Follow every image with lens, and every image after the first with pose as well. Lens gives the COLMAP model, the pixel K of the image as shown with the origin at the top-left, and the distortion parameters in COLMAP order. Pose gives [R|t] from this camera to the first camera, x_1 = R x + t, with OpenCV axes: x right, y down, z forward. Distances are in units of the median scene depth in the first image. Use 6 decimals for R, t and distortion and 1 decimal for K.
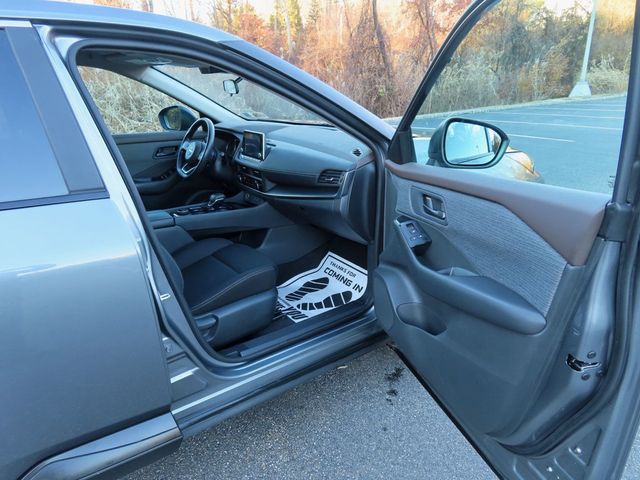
lens RADIAL K [[451.6, 0, 316.8], [0, 451.6, 244.9], [0, 0, 1]] dist [-0.010968, 0.006710]
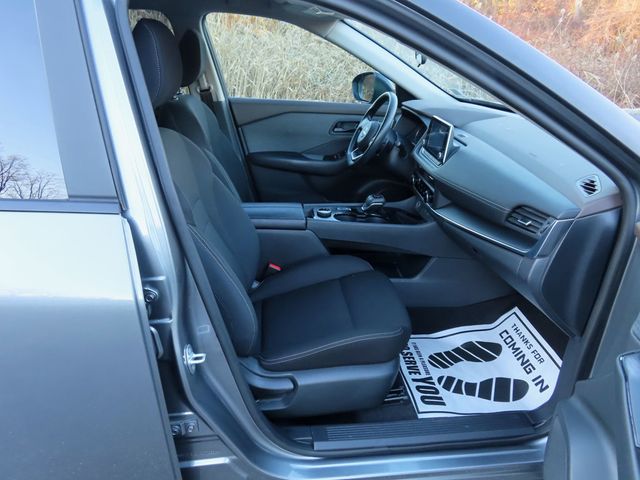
lens RADIAL K [[451.6, 0, 322.7], [0, 451.6, 243.4], [0, 0, 1]] dist [-0.010968, 0.006710]
pose [[0.866405, 0.245429, -0.434864, 0.051197], [-0.214730, 0.969363, 0.119271, -0.107310], [0.450814, -0.009959, 0.892562, 0.283634]]
